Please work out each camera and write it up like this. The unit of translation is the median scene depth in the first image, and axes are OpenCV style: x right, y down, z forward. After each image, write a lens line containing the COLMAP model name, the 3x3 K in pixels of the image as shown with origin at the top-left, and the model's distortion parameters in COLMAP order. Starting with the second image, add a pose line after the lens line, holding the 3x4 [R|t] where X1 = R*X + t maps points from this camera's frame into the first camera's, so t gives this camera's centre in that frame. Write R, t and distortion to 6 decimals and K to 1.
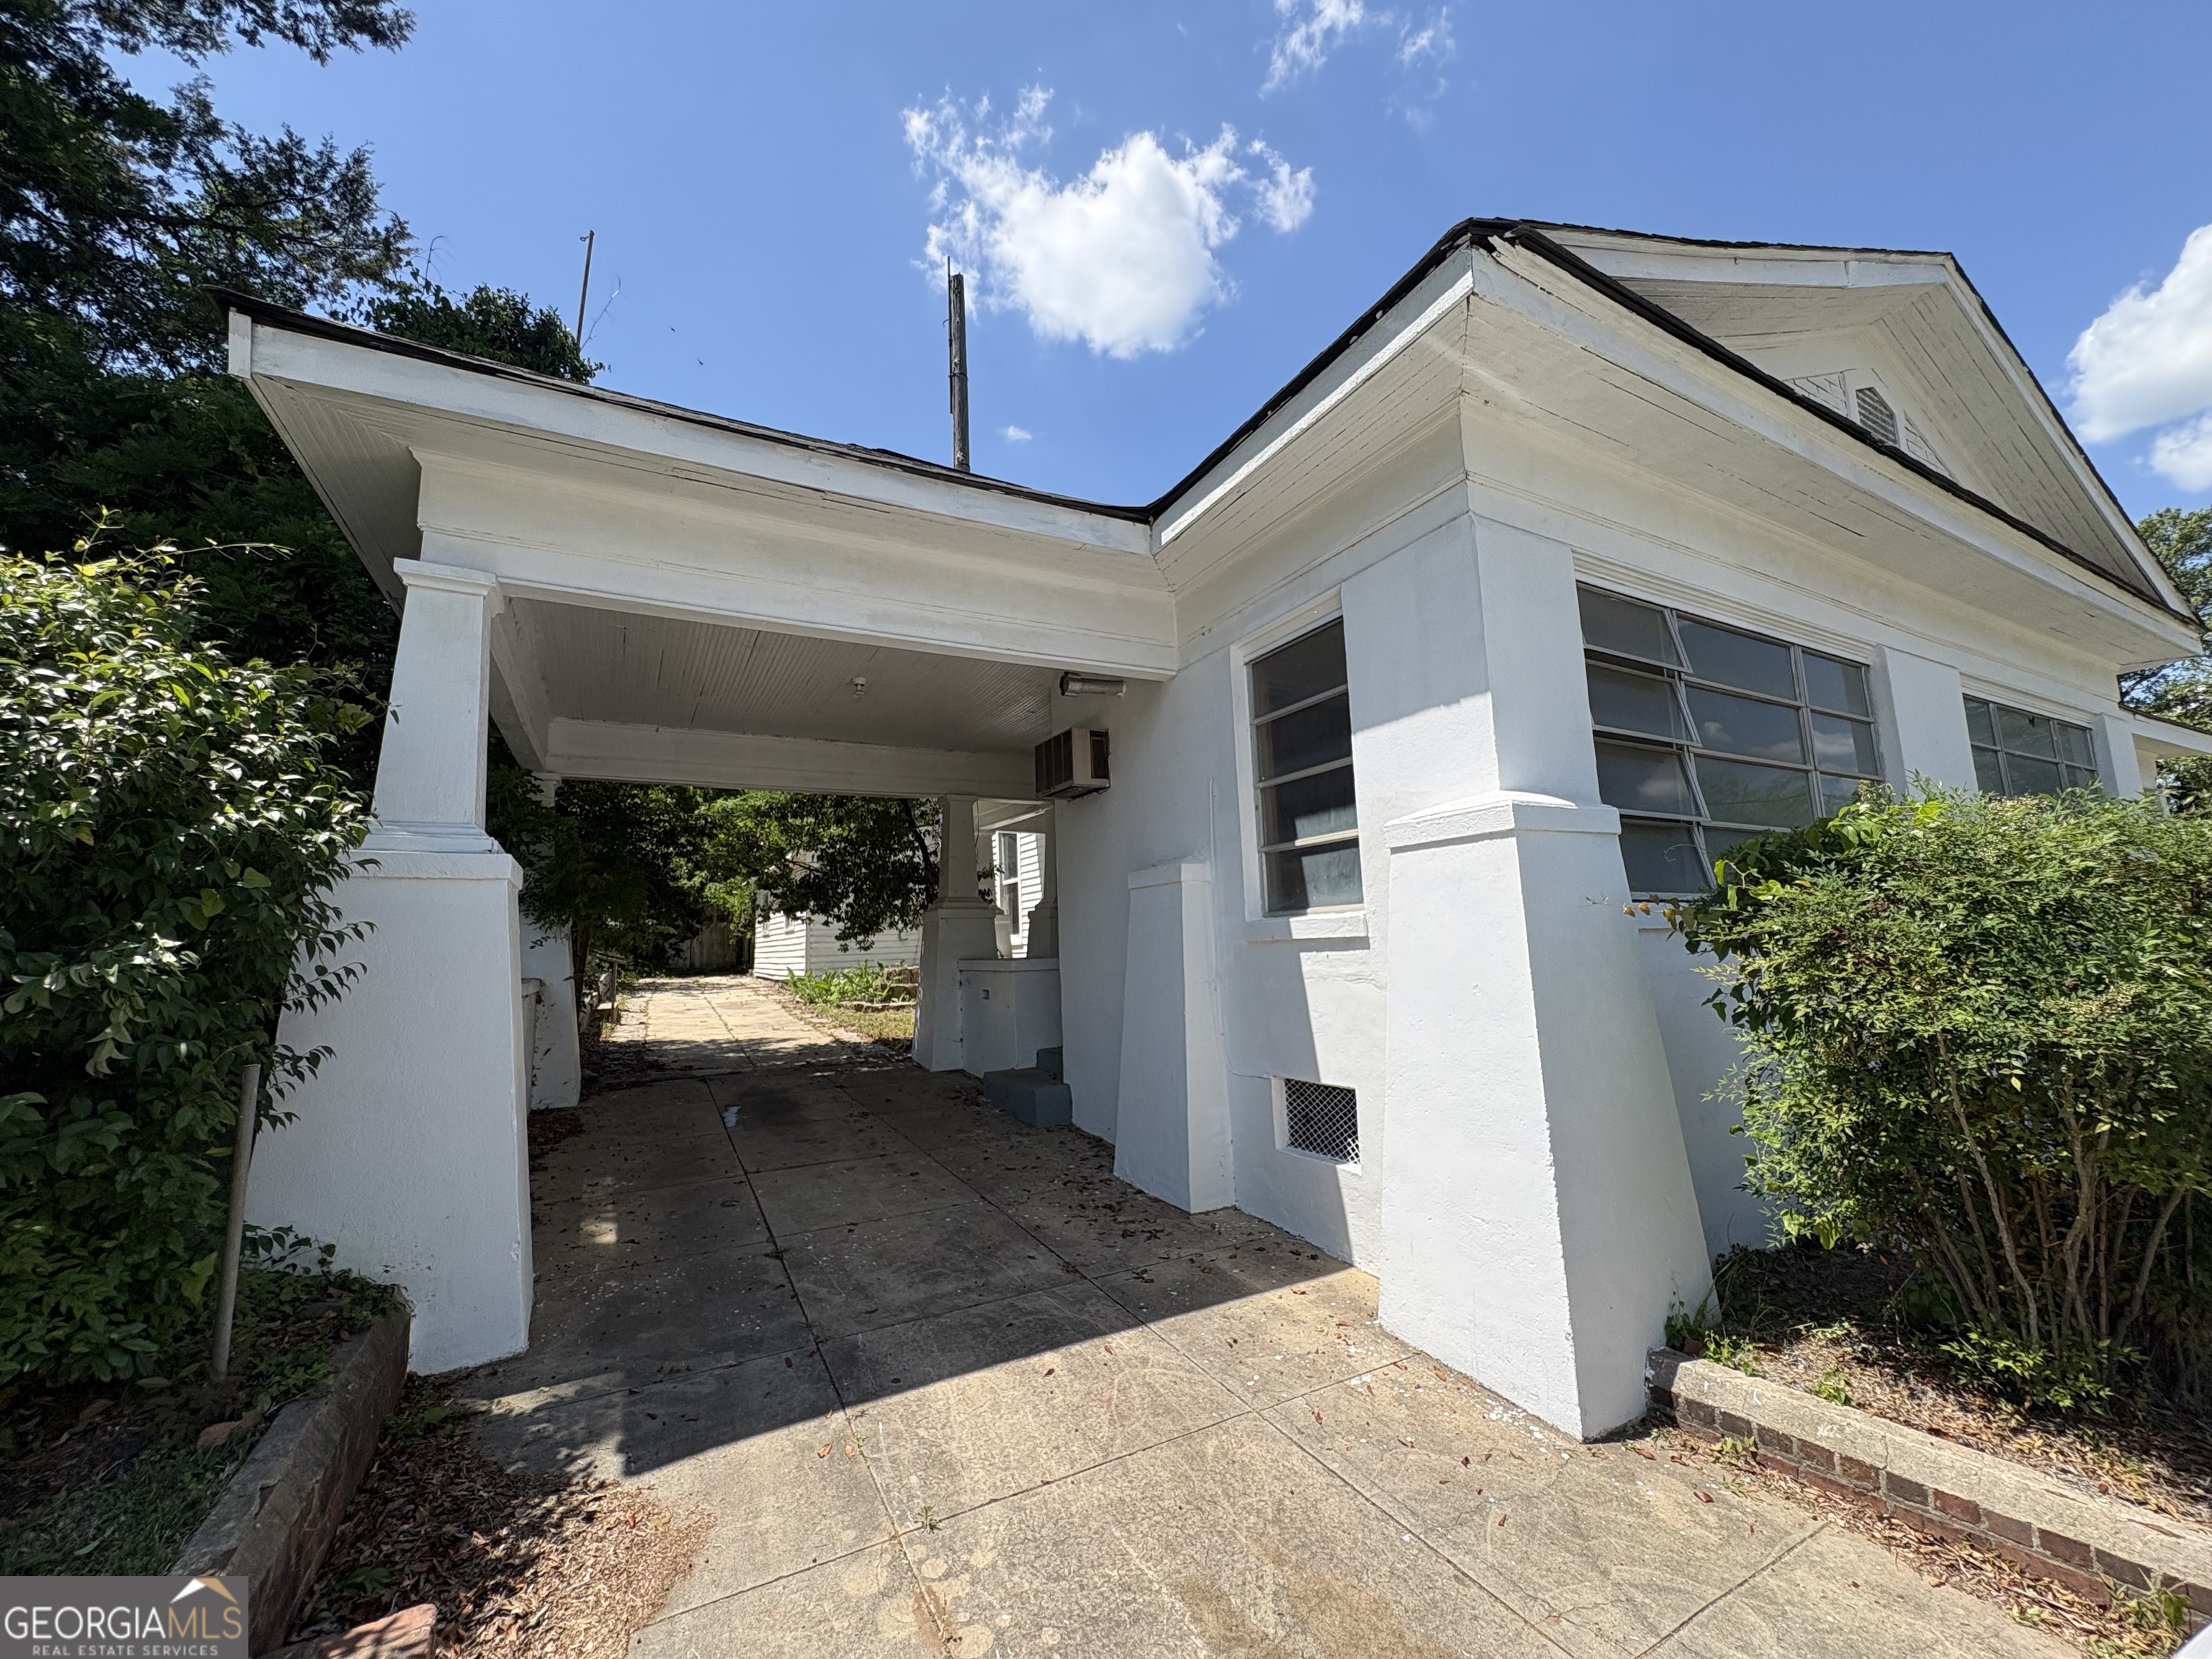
lens RADIAL K [[887.4, 0, 1109.8], [0, 887.4, 829.4], [0, 0, 1]] dist [0.001292, 0.000258]
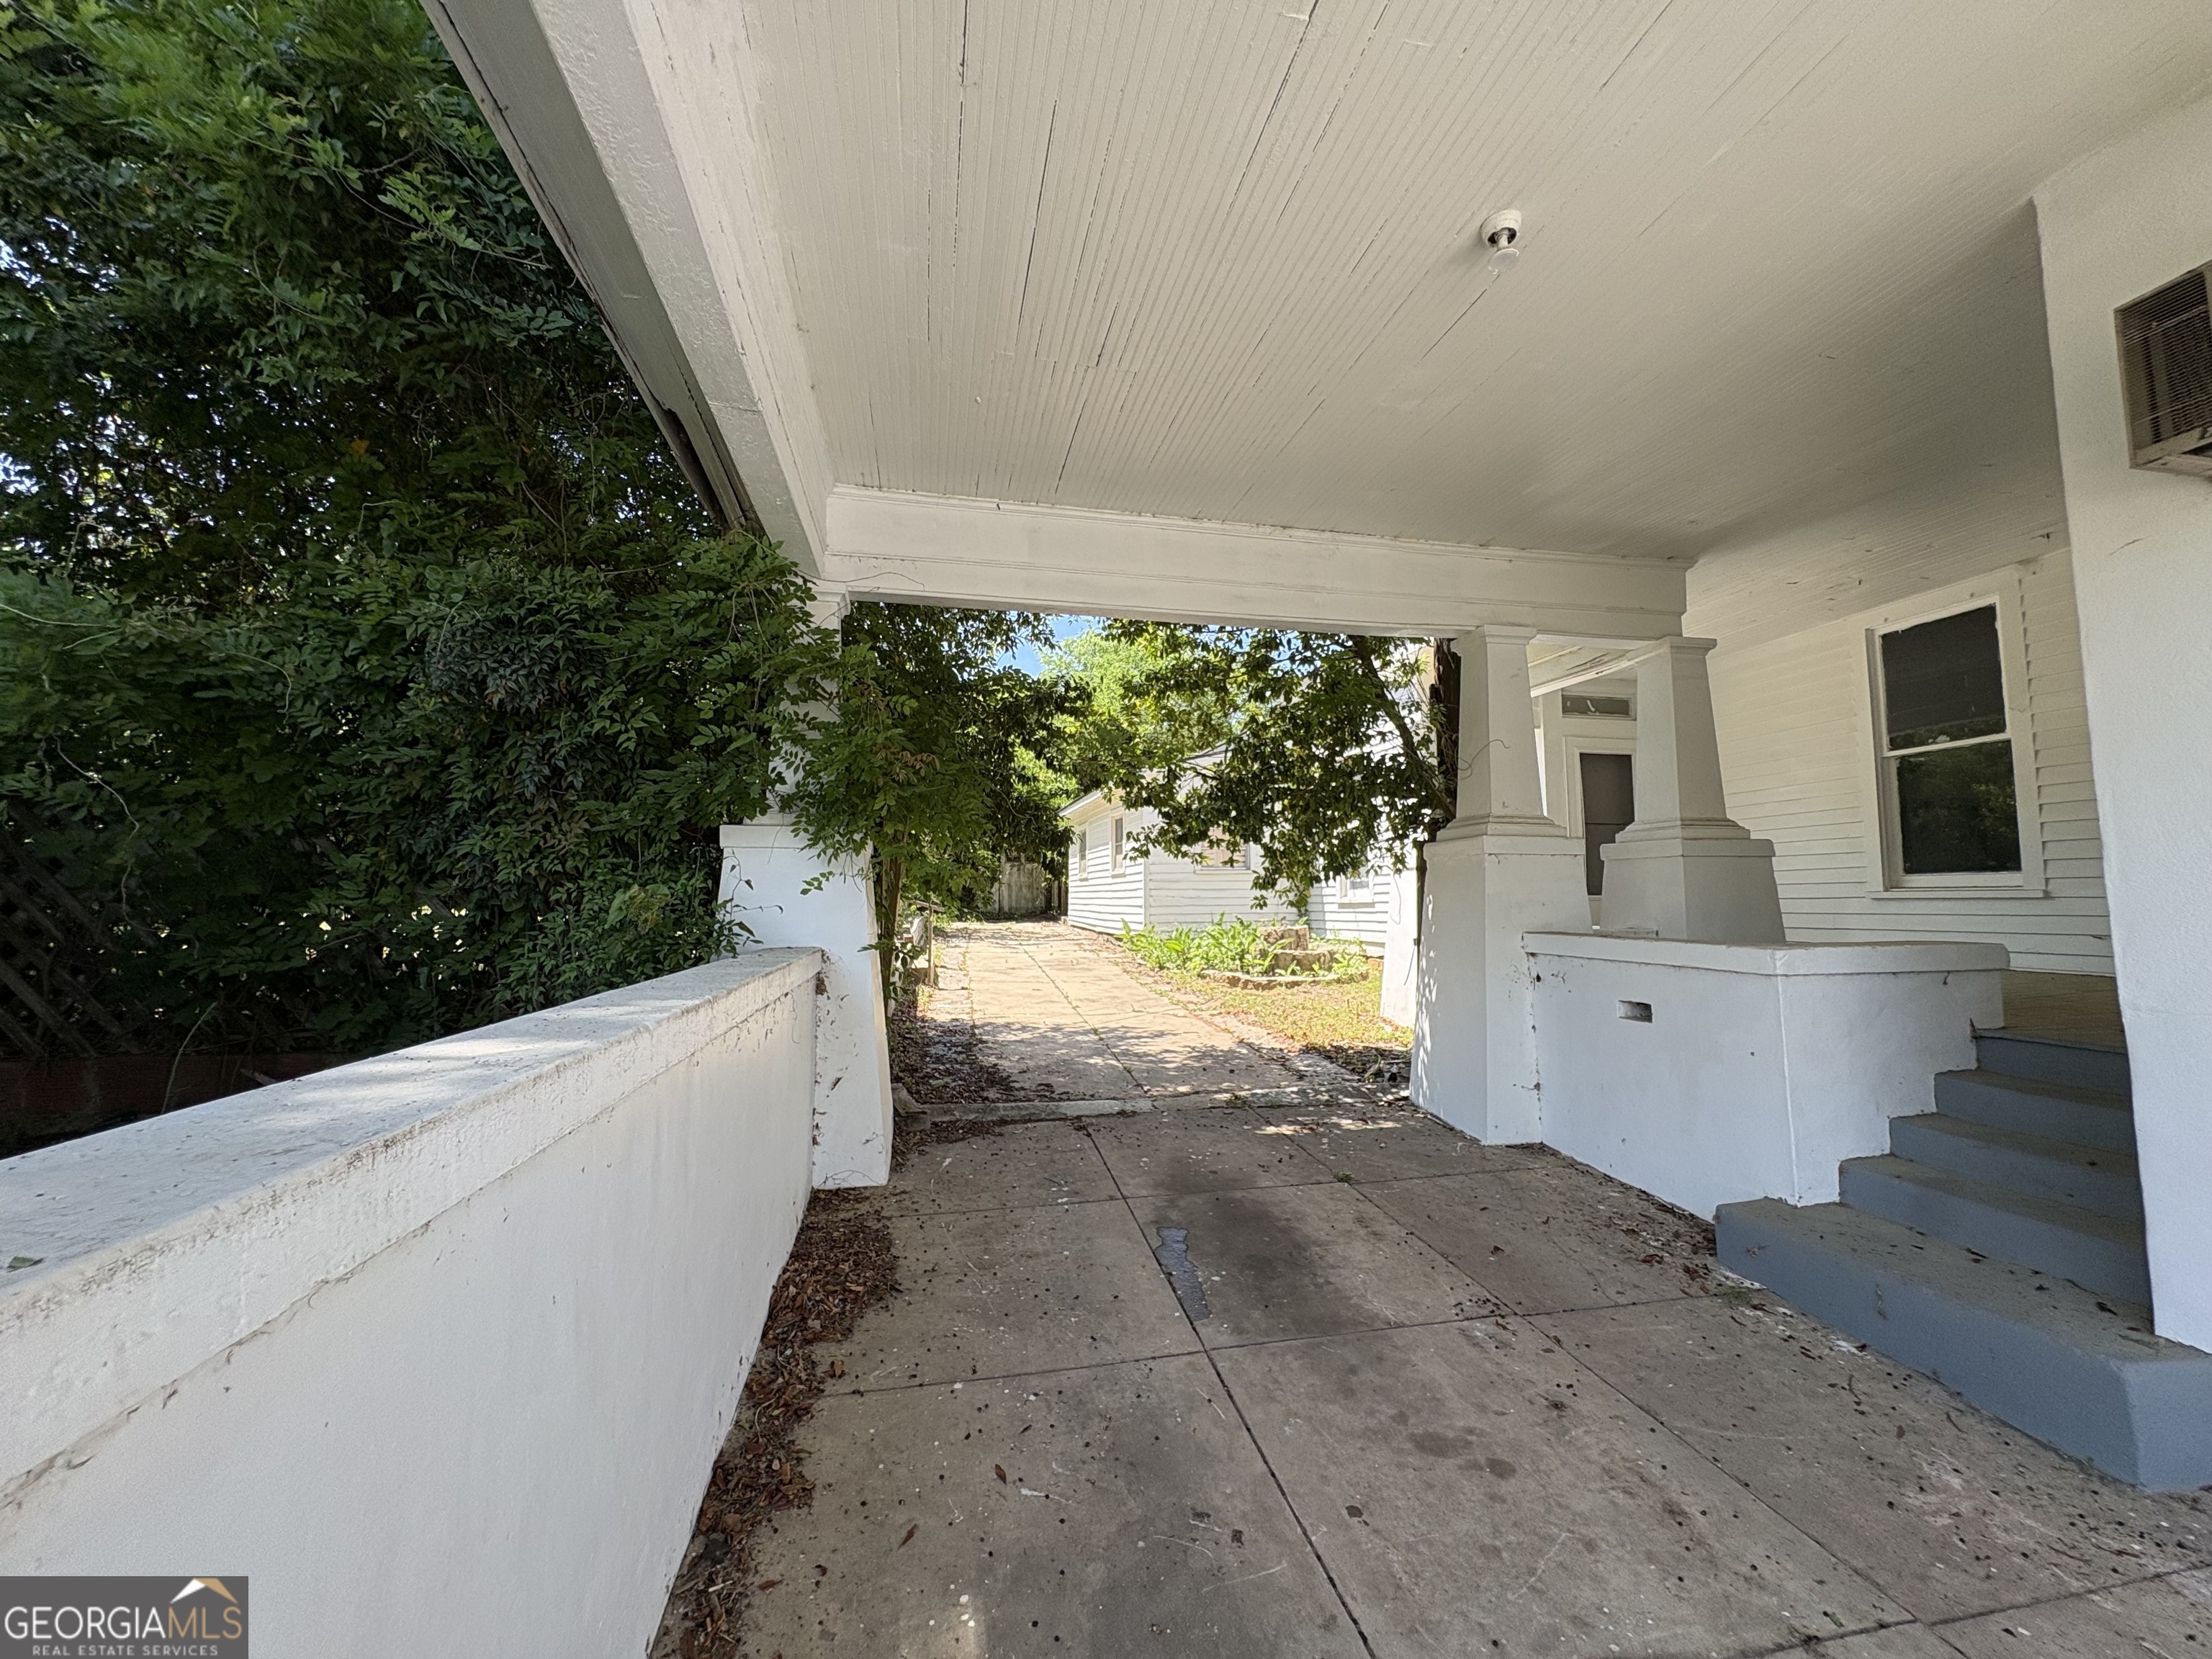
lens RADIAL K [[887.4, 0, 1109.8], [0, 887.4, 829.4], [0, 0, 1]] dist [0.001292, 0.000258]
pose [[0.956125, 0.007011, -0.292876, -0.220871], [0.009934, 0.998363, 0.056331, 0.046982], [0.292792, -0.056768, 0.954490, 0.378015]]
